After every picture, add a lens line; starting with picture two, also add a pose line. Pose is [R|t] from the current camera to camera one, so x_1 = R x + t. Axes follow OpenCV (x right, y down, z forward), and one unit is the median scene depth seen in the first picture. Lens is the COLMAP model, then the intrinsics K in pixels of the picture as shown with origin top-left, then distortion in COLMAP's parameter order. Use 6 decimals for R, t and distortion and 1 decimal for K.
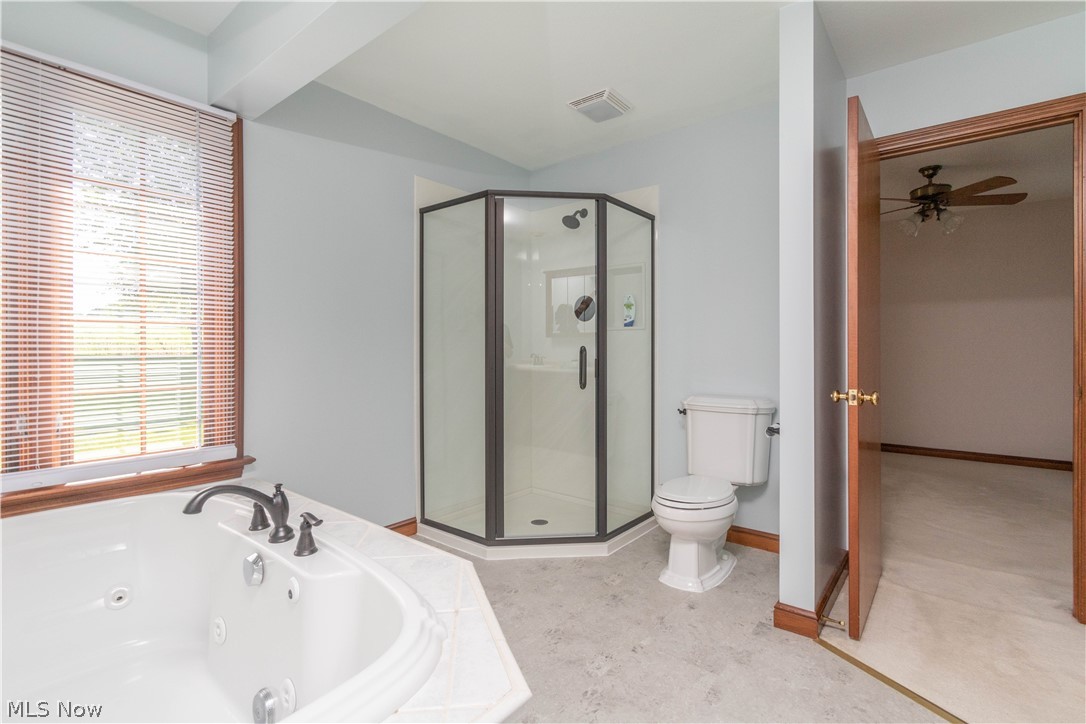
lens RADIAL K [[511.1, 0, 541.4], [0, 511.1, 357.2], [0, 0, 1]] dist [-0.000523, -0.000039]
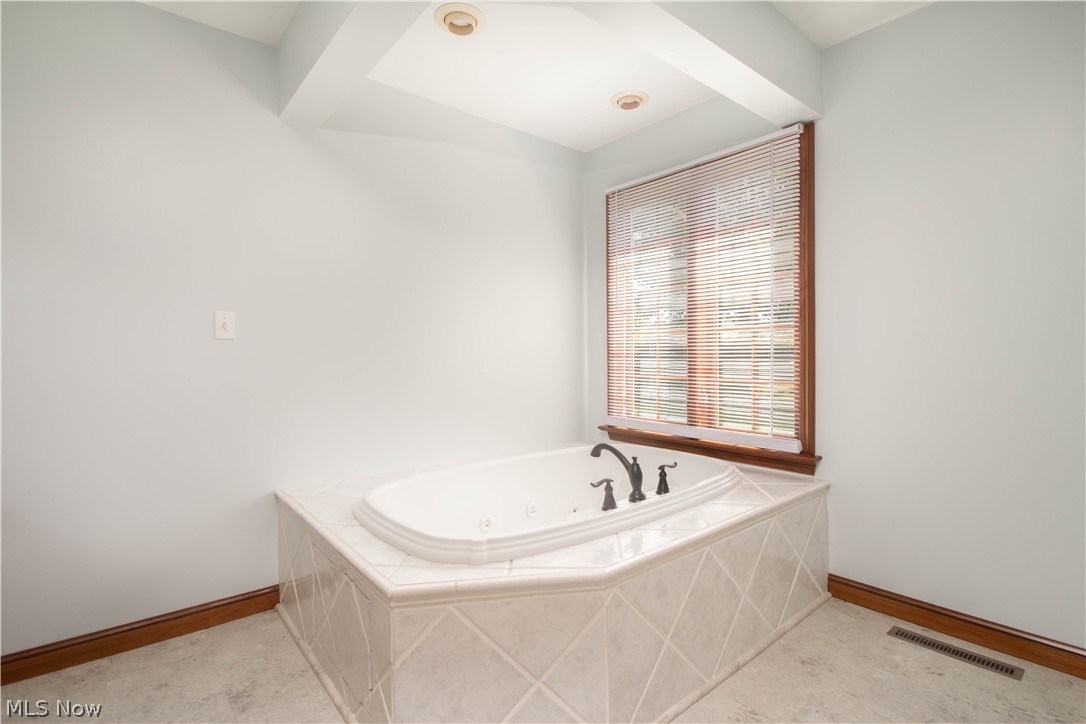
lens RADIAL K [[511.1, 0, 541.3], [0, 511.1, 358.0], [0, 0, 1]] dist [-0.000523, -0.000039]
pose [[-0.197473, 0.015000, -0.980194, 0.621892], [-0.004680, 0.999857, 0.016244, -0.014635], [0.980297, 0.007795, -0.197375, 0.808043]]
